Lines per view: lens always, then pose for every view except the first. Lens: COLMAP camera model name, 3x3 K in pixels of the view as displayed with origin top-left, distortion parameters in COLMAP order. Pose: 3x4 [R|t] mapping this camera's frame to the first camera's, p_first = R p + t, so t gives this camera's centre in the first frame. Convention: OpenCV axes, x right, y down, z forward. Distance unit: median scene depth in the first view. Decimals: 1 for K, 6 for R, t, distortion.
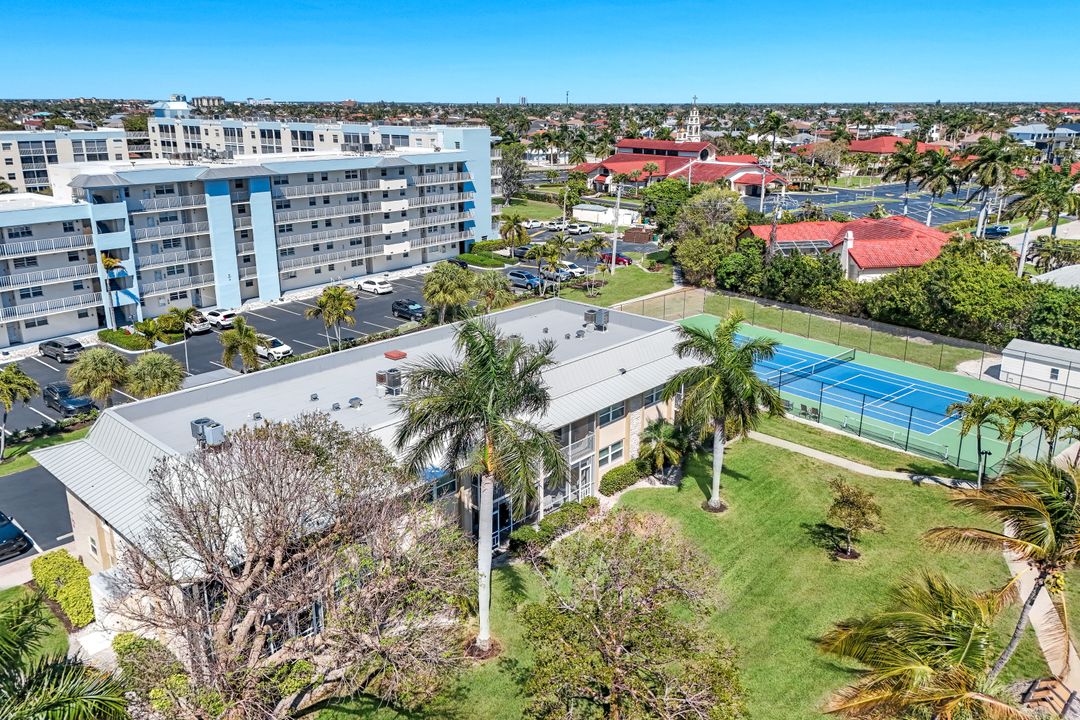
lens RADIAL K [[817.2, 0, 542.7], [0, 817.2, 336.2], [0, 0, 1]] dist [0.038269, -0.010568]
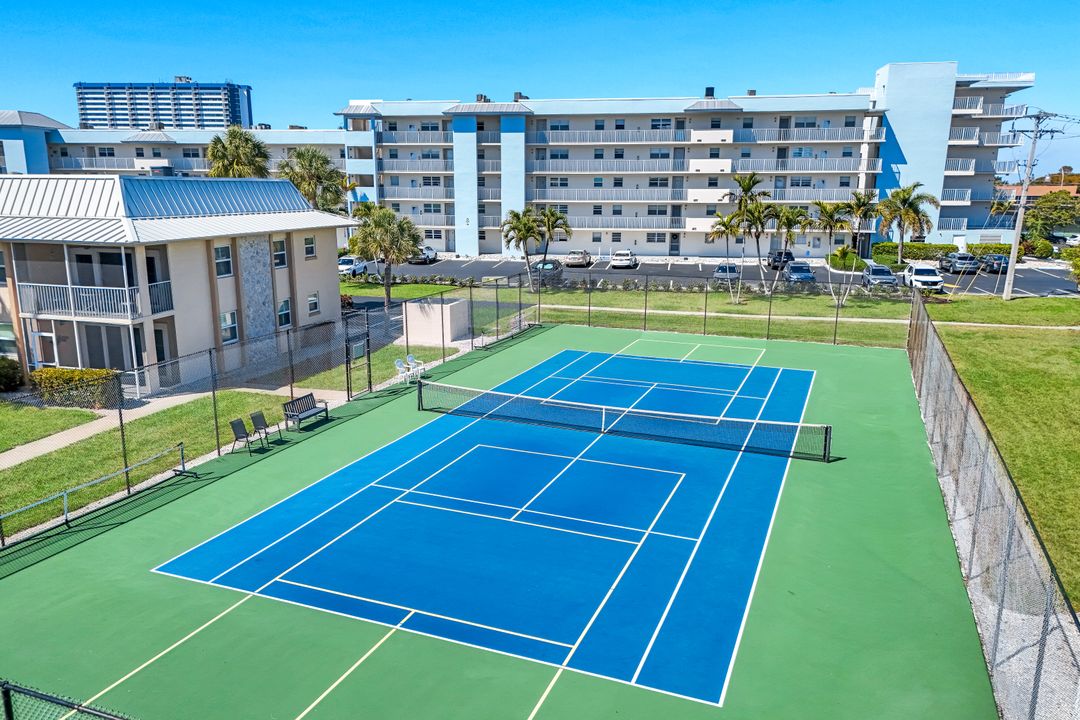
lens RADIAL K [[806.9, 0, 538.1], [0, 806.9, 383.0], [0, 0, 1]] dist [0.050027, -0.032117]
pose [[0.441789, 0.204250, -0.873558, 0.488500], [-0.244364, 0.964316, 0.101887, -0.005278], [0.863197, 0.168453, 0.475936, 0.607990]]
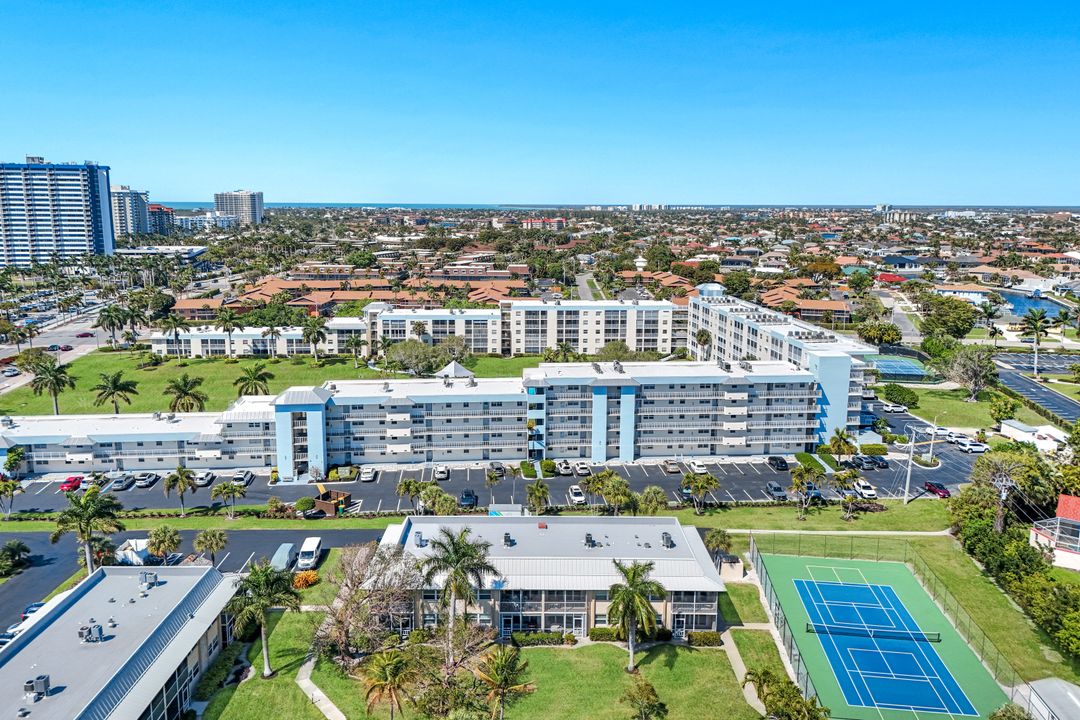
lens RADIAL K [[817.2, 0, 542.7], [0, 817.2, 336.2], [0, 0, 1]] dist [0.038269, -0.010568]
pose [[0.682242, 0.129322, -0.719598, 0.641388], [-0.207481, 0.978015, -0.020947, -0.208254], [0.701069, 0.163594, 0.694075, -0.230698]]
